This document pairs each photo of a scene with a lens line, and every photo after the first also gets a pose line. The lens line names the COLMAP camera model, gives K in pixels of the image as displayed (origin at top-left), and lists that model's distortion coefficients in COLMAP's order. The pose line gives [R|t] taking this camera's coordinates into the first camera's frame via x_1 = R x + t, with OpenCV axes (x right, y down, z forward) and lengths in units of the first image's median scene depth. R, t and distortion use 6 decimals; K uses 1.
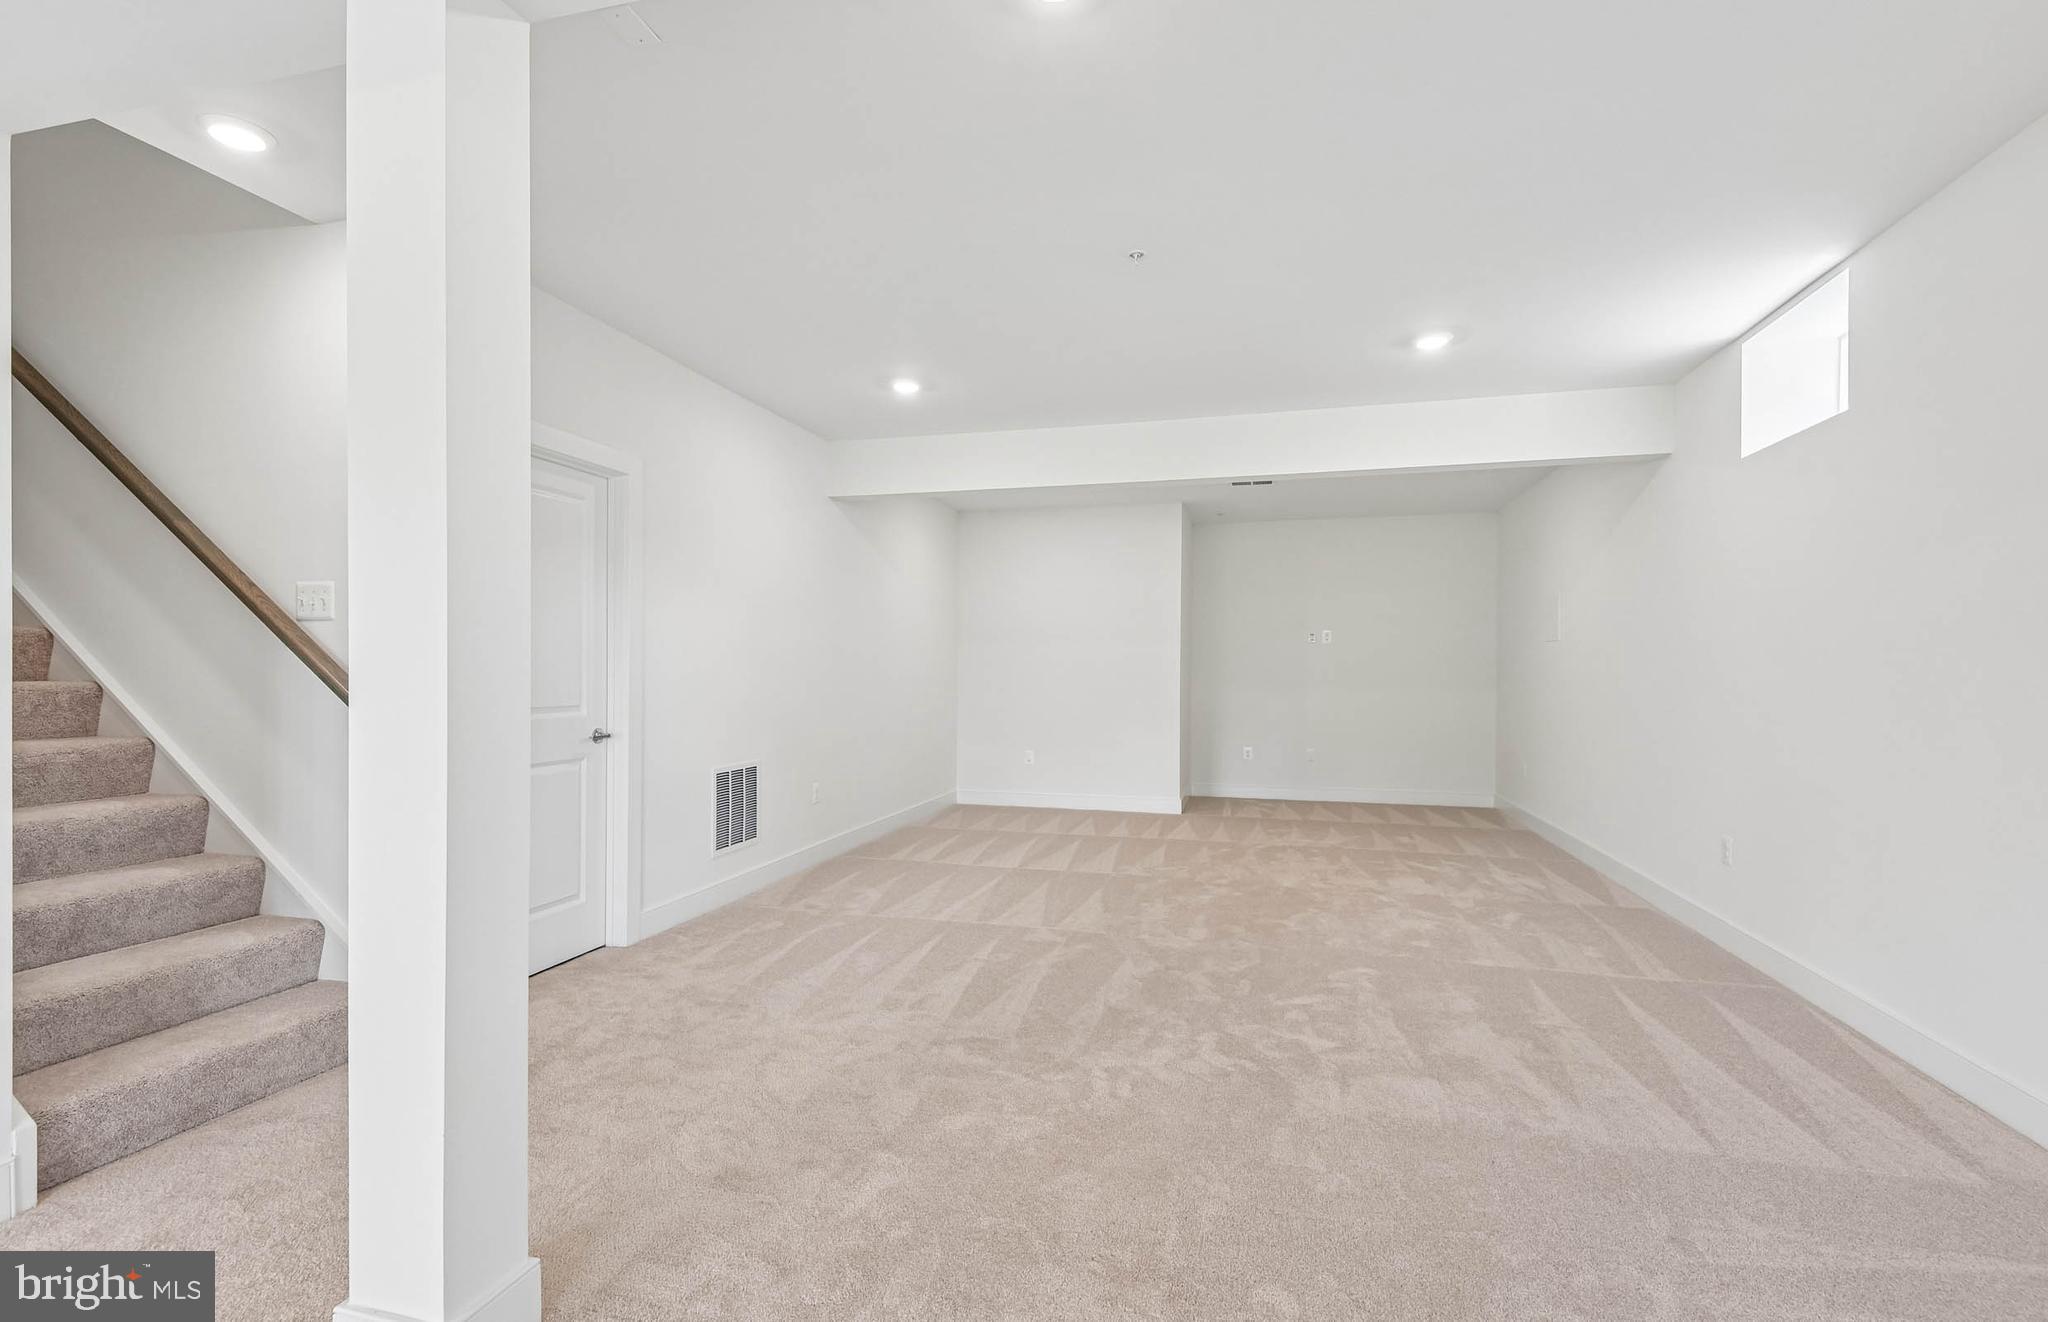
lens RADIAL K [[942.2, 0, 1018.1], [0, 942.2, 665.4], [0, 0, 1]] dist [0.016769, -0.000633]
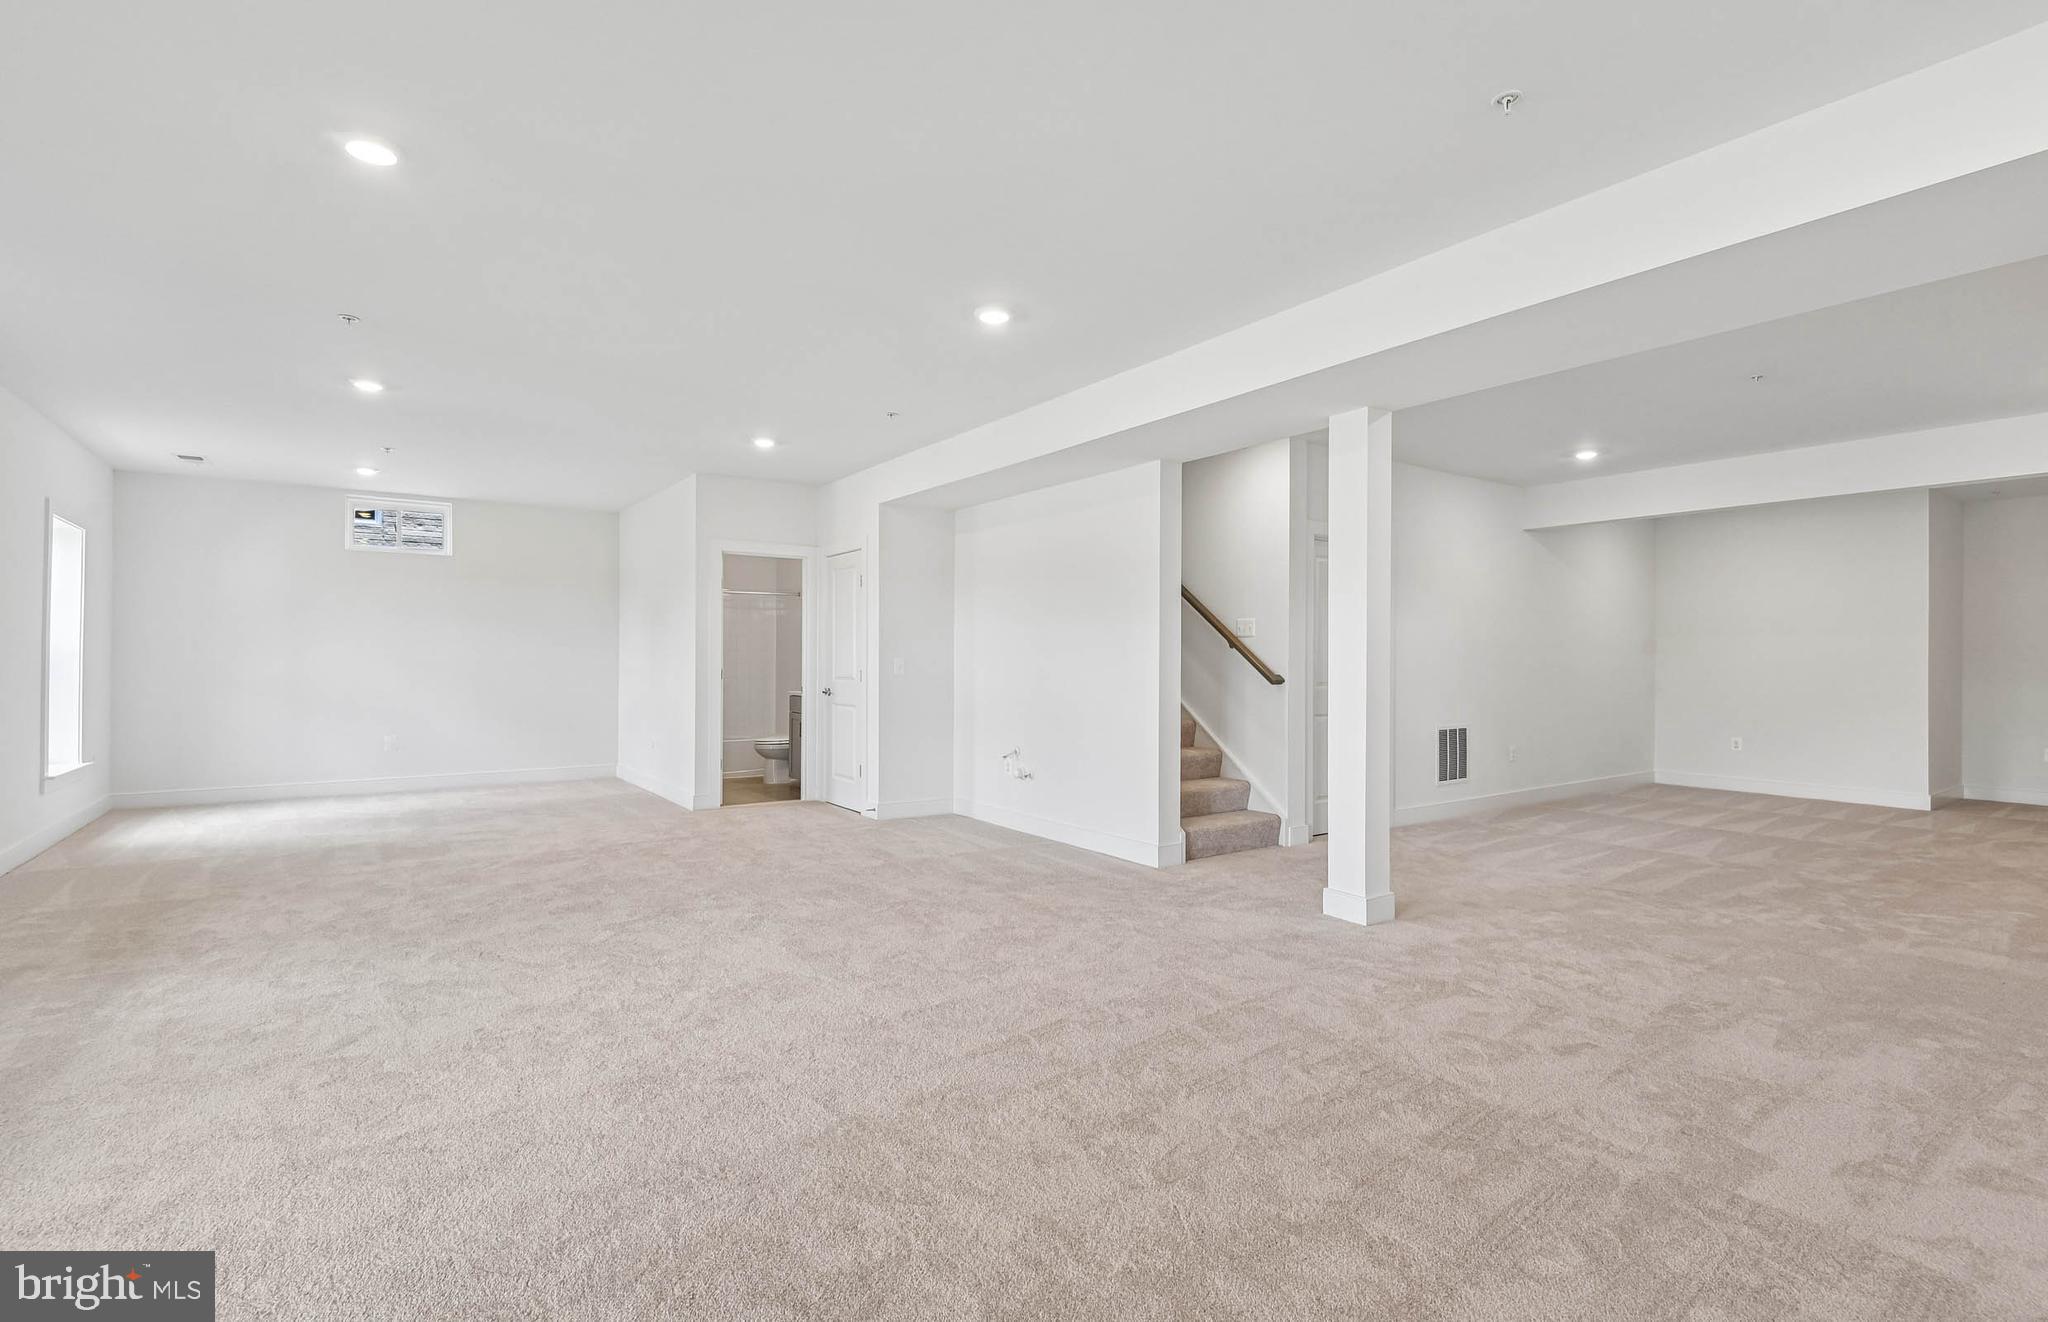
lens RADIAL K [[942.2, 0, 1005.1], [0, 942.2, 654.2], [0, 0, 1]] dist [0.016769, -0.000633]
pose [[0.764725, -0.000250, -0.644357, 0.120968], [-0.001863, 0.999995, -0.002599, -0.002053], [0.644354, 0.003188, 0.764720, -0.587584]]
